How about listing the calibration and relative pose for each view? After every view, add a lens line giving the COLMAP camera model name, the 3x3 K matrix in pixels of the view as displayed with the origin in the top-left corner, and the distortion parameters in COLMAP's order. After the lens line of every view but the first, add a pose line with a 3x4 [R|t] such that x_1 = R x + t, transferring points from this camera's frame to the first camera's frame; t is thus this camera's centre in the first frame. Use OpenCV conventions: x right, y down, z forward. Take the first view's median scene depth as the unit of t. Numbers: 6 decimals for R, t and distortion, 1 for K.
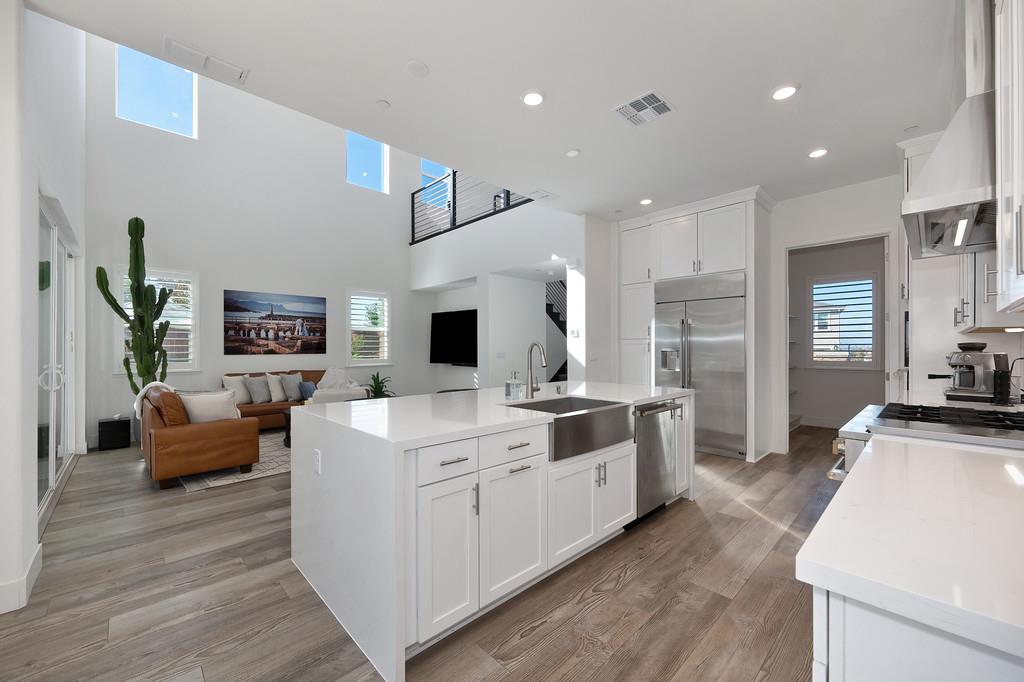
lens RADIAL K [[403.4, 0, 513.4], [0, 403.4, 347.2], [0, 0, 1]] dist [-0.000051, 0.000459]
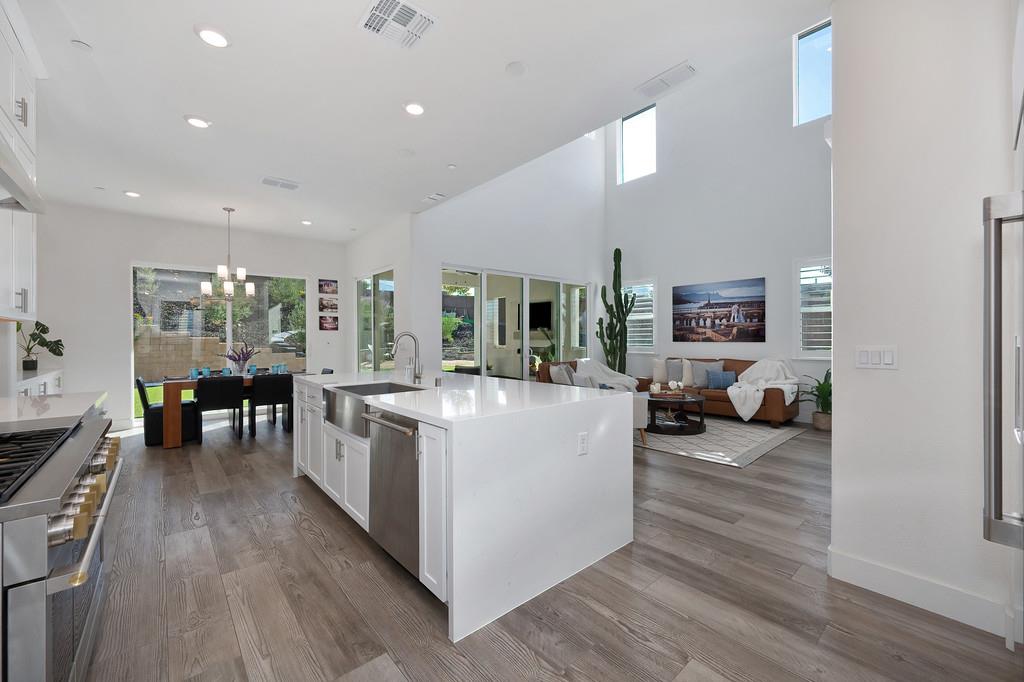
lens RADIAL K [[403.4, 0, 510.0], [0, 403.4, 343.5], [0, 0, 1]] dist [-0.000051, 0.000459]
pose [[-0.053951, 0.019351, -0.998356, 0.598639], [0.006253, 0.999799, 0.019041, -0.001334], [0.998524, -0.005215, -0.054061, 0.702065]]
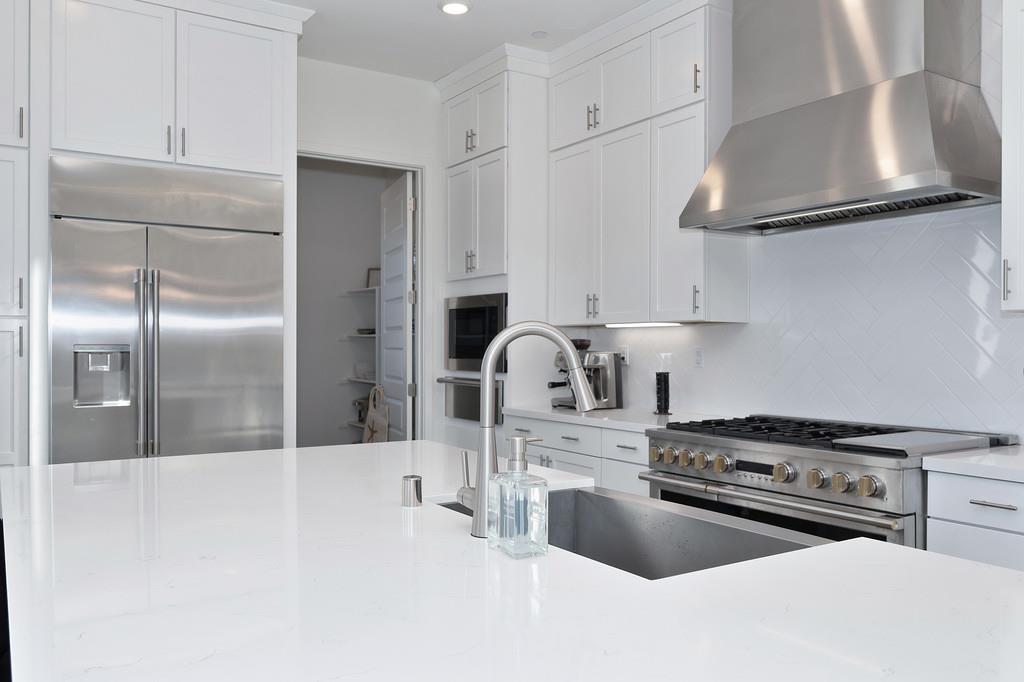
lens RADIAL K [[809.6, 0, 509.5], [0, 809.6, 346.4], [0, 0, 1]] dist [0.001061, -0.001567]
pose [[0.184540, 0.001004, 0.982824, -0.248654], [-0.003259, 0.999995, -0.000409, 0.001561], [-0.982820, -0.003128, 0.184542, 0.482253]]
